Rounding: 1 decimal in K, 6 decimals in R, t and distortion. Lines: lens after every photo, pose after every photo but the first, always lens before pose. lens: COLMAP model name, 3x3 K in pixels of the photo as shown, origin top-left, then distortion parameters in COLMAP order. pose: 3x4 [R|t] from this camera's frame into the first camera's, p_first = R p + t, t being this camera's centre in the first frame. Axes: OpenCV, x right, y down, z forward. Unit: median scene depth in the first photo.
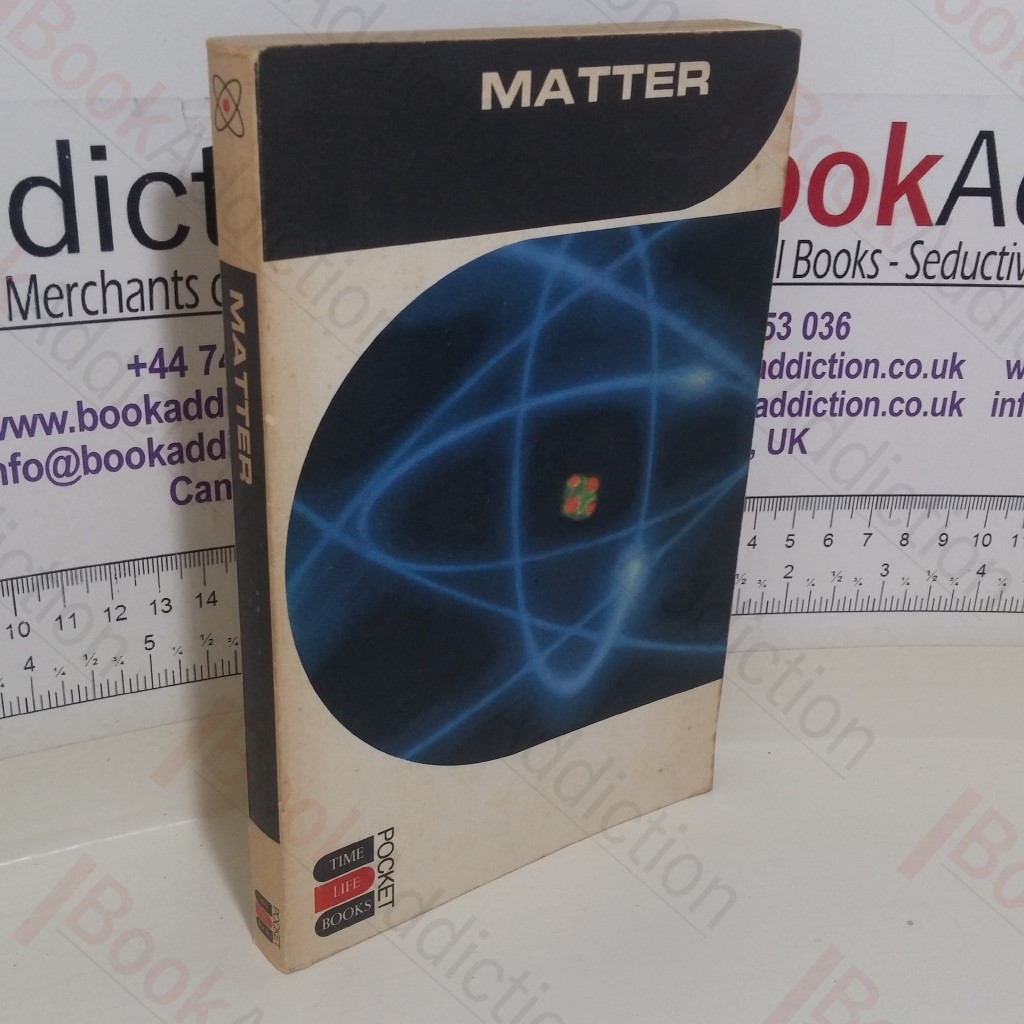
lens RADIAL K [[1346.7, 0, 512.0], [0, 1346.7, 512.0], [0, 0, 1]] dist [0.011275, -0.038058]
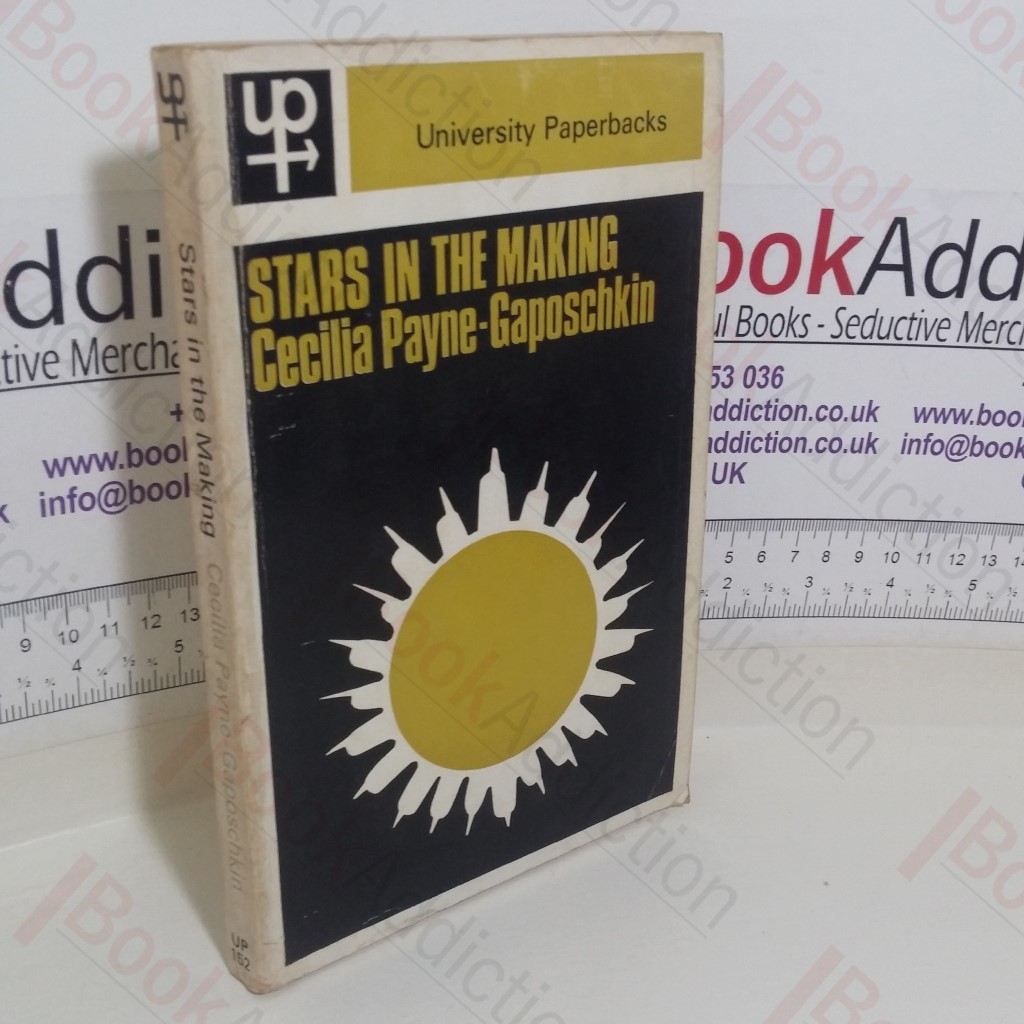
lens RADIAL K [[1346.7, 0, 512.0], [0, 1346.7, 512.0], [0, 0, 1]] dist [0.011275, -0.038058]
pose [[0.998468, 0.008159, 0.054735, -0.048149], [-0.009656, 0.999585, 0.027132, -0.051137], [-0.054491, -0.027619, 0.998132, -0.160631]]
